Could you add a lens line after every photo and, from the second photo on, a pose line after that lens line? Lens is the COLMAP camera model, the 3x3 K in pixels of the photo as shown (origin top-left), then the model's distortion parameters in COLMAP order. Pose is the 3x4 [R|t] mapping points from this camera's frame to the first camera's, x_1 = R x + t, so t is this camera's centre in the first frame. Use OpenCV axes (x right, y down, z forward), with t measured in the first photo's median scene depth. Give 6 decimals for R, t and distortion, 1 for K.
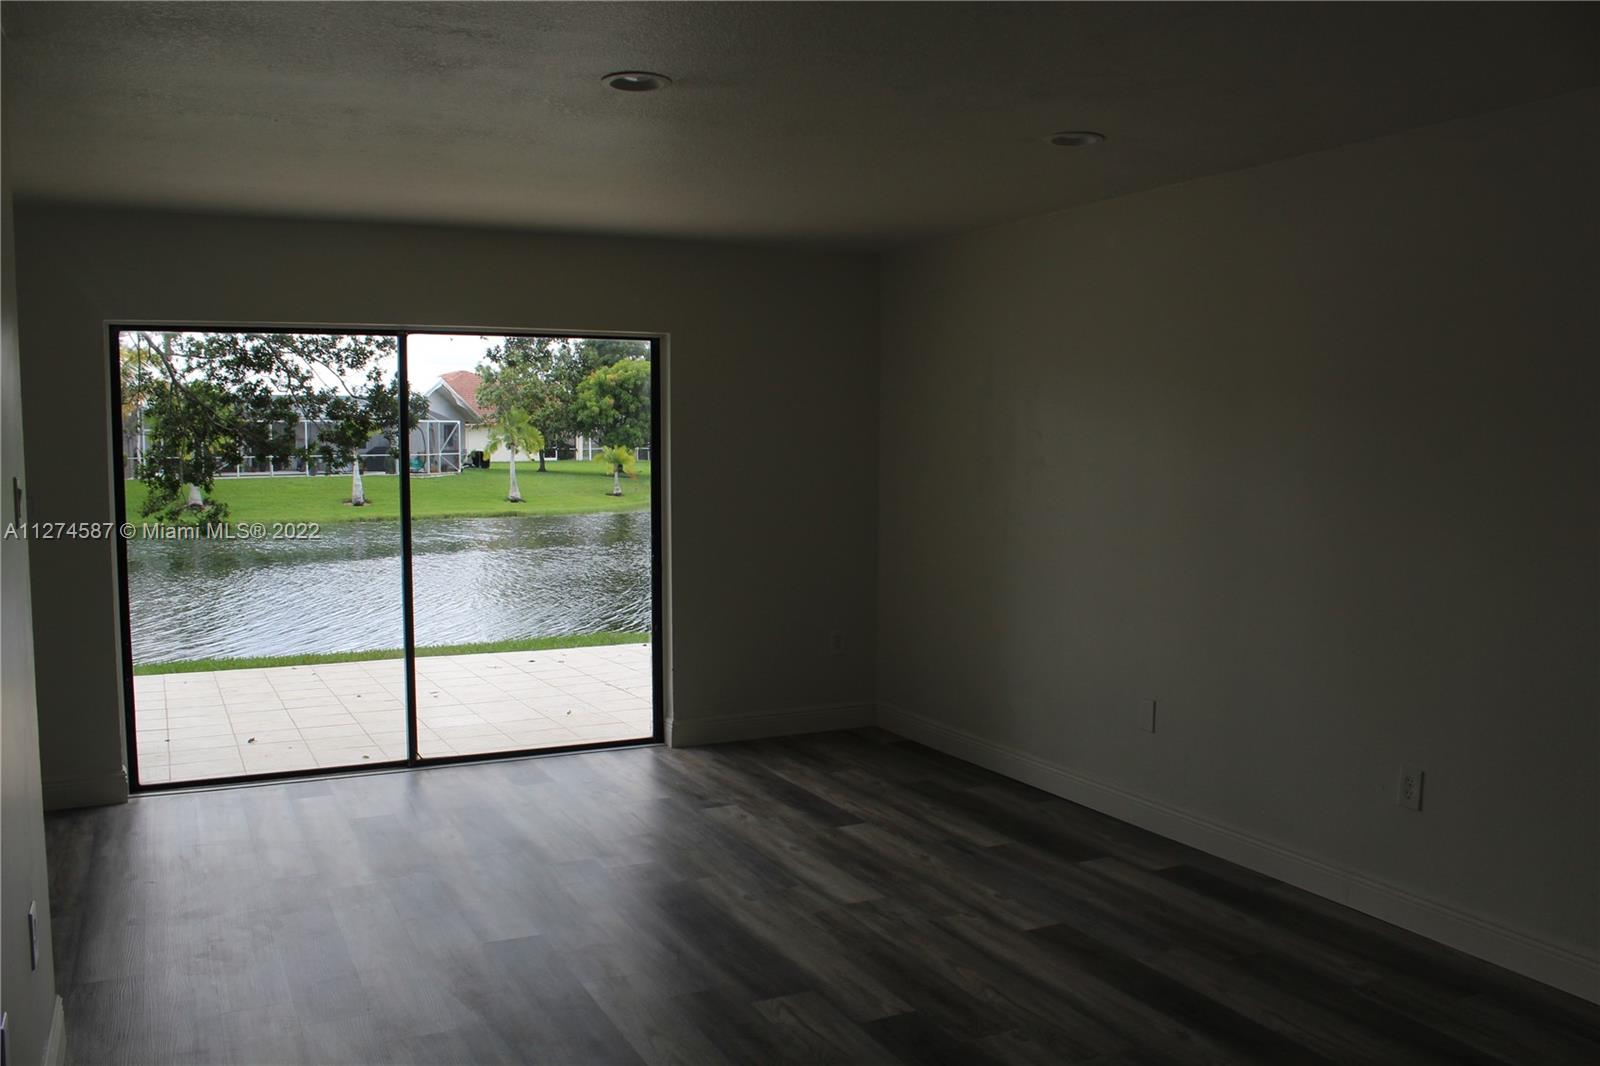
lens RADIAL K [[1326.8, 0, 807.1], [0, 1326.8, 534.7], [0, 0, 1]] dist [-0.129108, 0.106420]
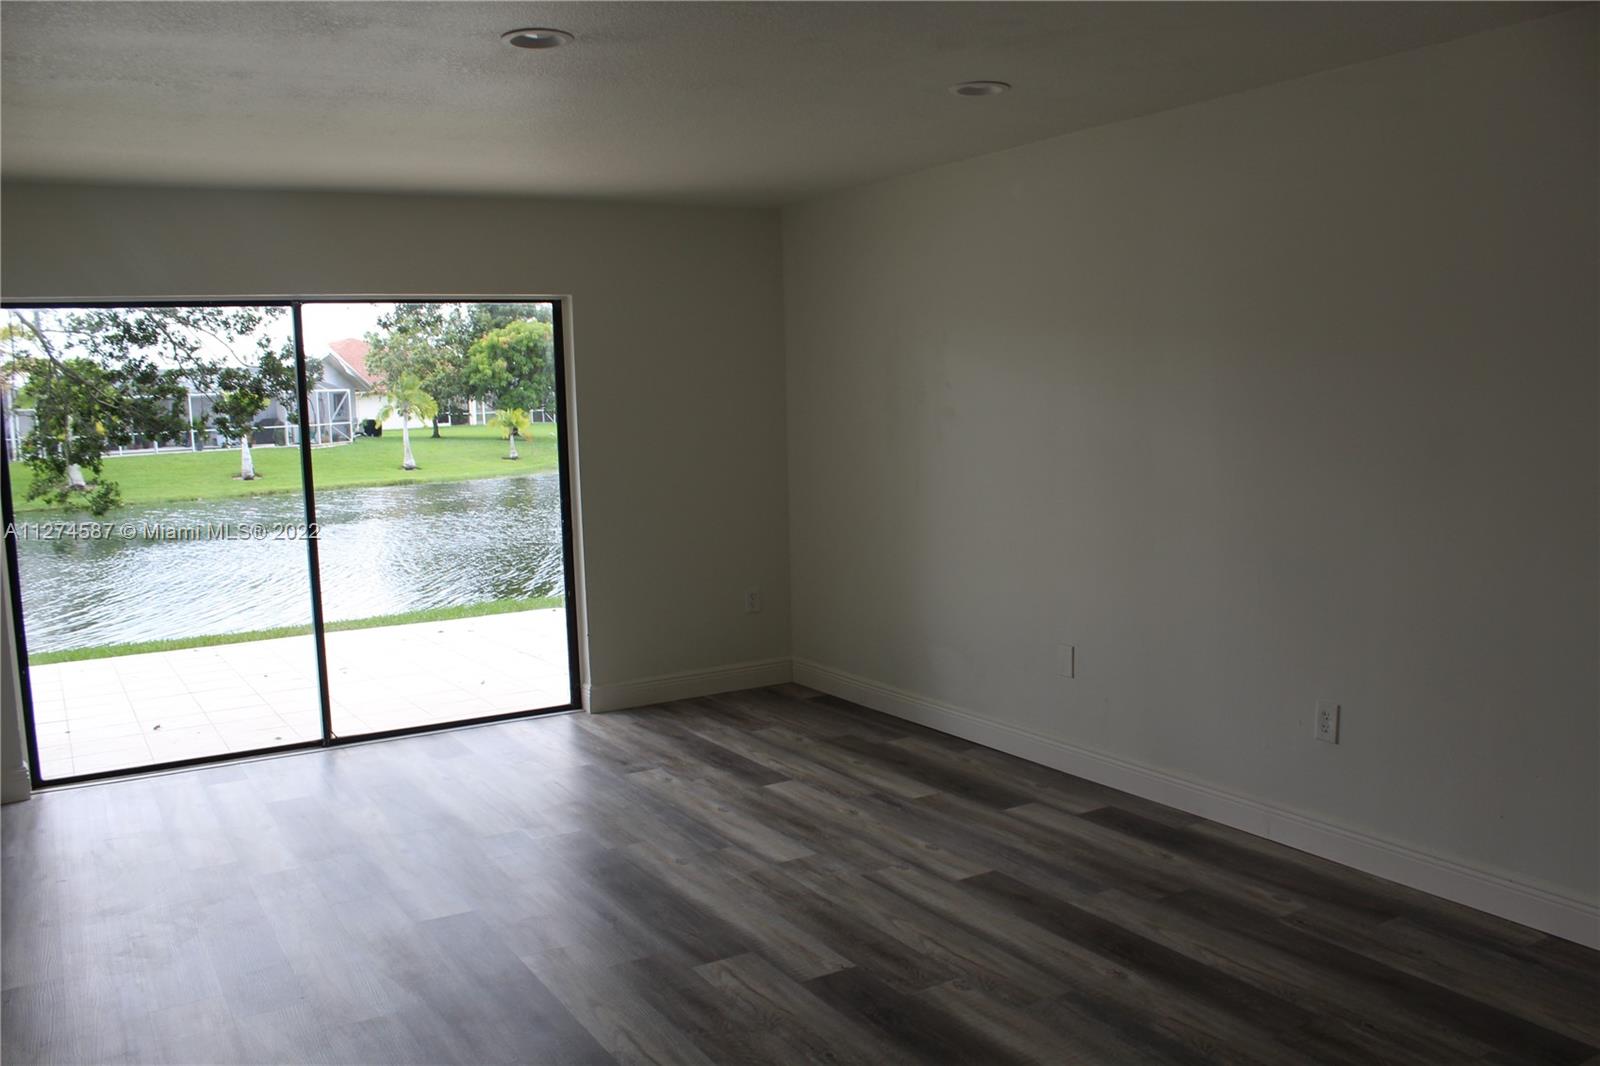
lens RADIAL K [[1326.8, 0, 801.0], [0, 1326.8, 527.3], [0, 0, 1]] dist [-0.129108, 0.106420]
pose [[0.996758, -0.038649, 0.070561, -0.008384], [0.036630, 0.998888, 0.029695, -0.001950], [-0.071630, -0.027014, 0.997065, 0.003758]]
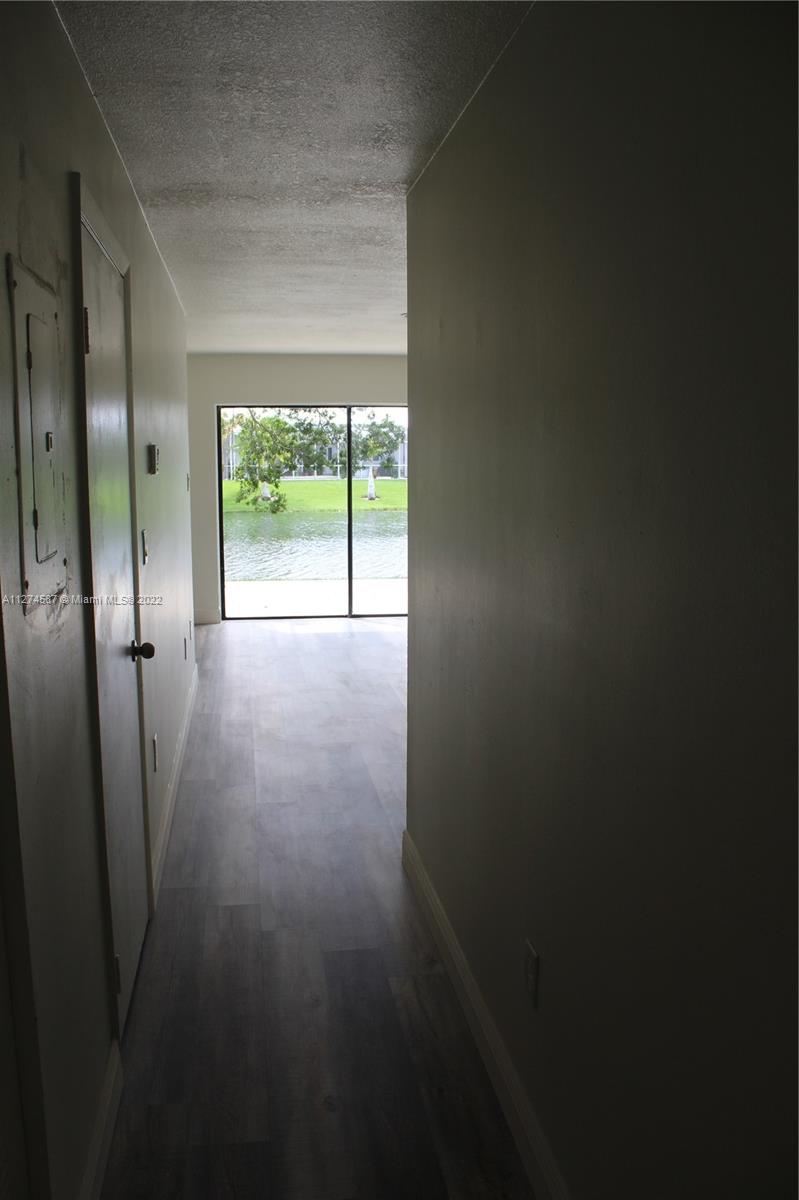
lens RADIAL K [[995.1, 0, 398.5], [0, 995.1, 594.5], [0, 0, 1]] dist [-0.129108, 0.106420]
pose [[0.951231, 0.048119, -0.304704, 0.197829], [-0.027561, 0.997066, 0.071417, 0.021338], [0.307247, -0.059536, 0.949766, -0.369878]]
